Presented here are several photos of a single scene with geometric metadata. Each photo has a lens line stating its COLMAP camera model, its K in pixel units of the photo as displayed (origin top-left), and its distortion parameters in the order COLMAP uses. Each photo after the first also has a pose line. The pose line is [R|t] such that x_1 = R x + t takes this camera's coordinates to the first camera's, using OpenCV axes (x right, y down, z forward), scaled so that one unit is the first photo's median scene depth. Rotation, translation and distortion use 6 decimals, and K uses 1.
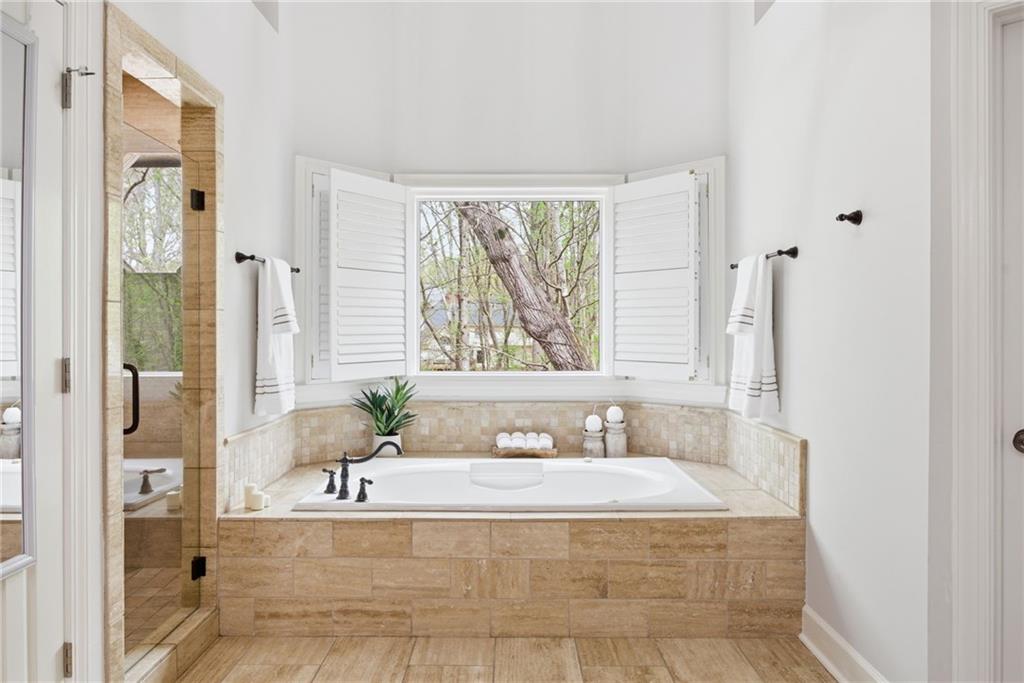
lens RADIAL K [[696.2, 0, 511.6], [0, 696.2, 331.4], [0, 0, 1]] dist [-0.006563, 0.000383]
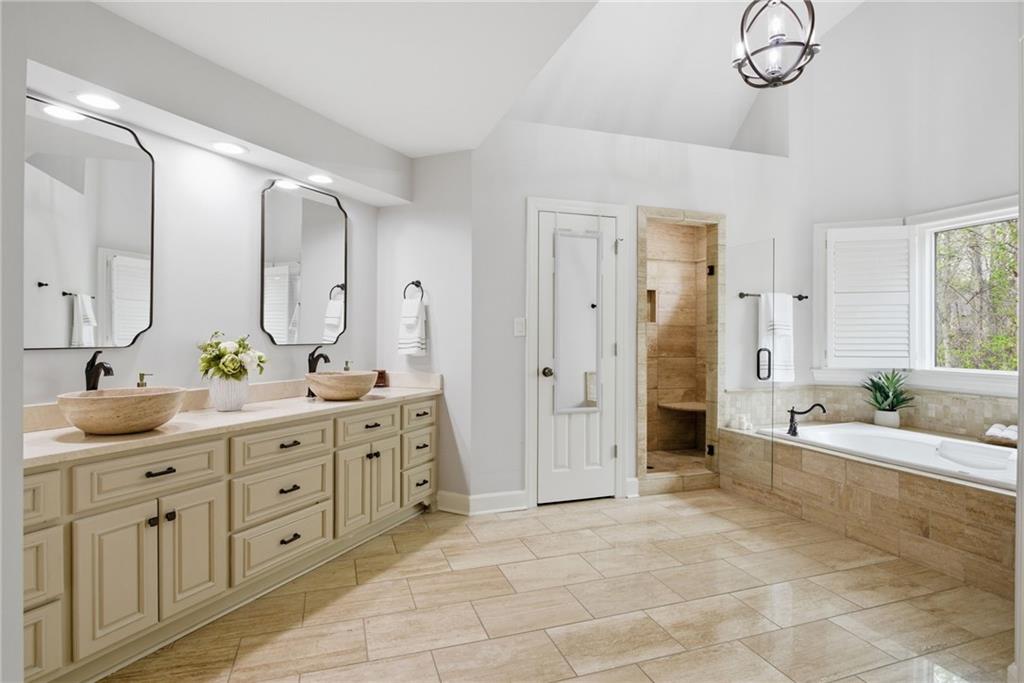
lens RADIAL K [[541.0, 0, 512.7], [0, 541.0, 340.8], [0, 0, 1]] dist [0.000362, 0.000172]
pose [[0.329733, 0.008210, -0.944039, 0.835565], [-0.005061, 0.999963, 0.006929, 0.010064], [0.944061, 0.002493, 0.329762, -0.072455]]
